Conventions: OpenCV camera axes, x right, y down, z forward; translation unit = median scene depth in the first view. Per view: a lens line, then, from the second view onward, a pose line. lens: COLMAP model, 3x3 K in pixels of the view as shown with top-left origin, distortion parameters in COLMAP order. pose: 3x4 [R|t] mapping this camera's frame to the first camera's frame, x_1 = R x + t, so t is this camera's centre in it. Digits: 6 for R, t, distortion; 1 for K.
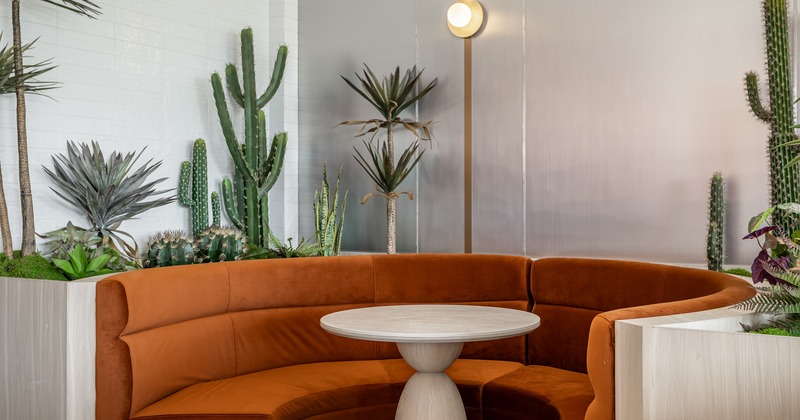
lens RADIAL K [[896.0, 0, 400.0], [0, 896.0, 210.0], [0, 0, 1]] dist [0.003127, 0.003220]
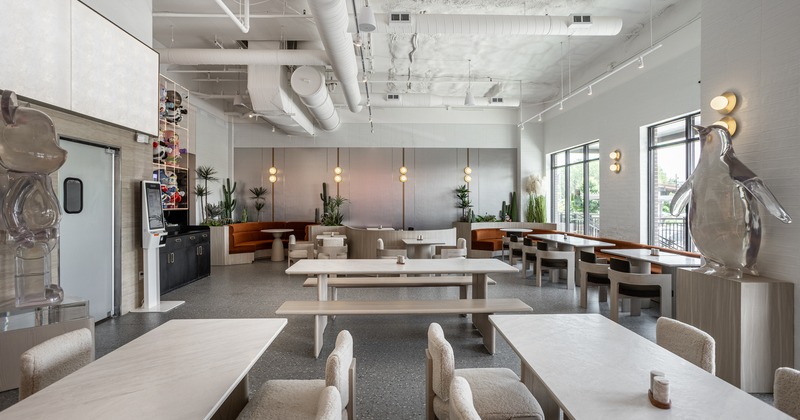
lens RADIAL K [[393.7, 0, 390.6], [0, 393.7, 205.7], [0, 0, 1]] dist [-0.048548, 0.038744]
pose [[0.854767, -0.001410, 0.519010, -0.650937], [0.001277, 0.999999, 0.000613, -0.055621], [-0.519010, 0.000139, 0.854768, -1.679378]]
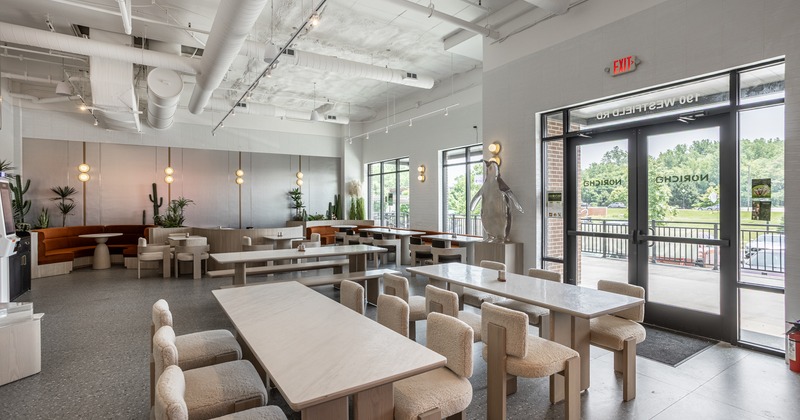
lens RADIAL K [[393.7, 0, 390.6], [0, 393.7, 205.7], [0, 0, 1]] dist [-0.048548, 0.038744]
pose [[0.479419, -0.003890, 0.877578, -1.135193], [0.008151, 0.999967, -0.000021, -0.053075], [-0.877548, 0.007163, 0.479435, -1.712877]]
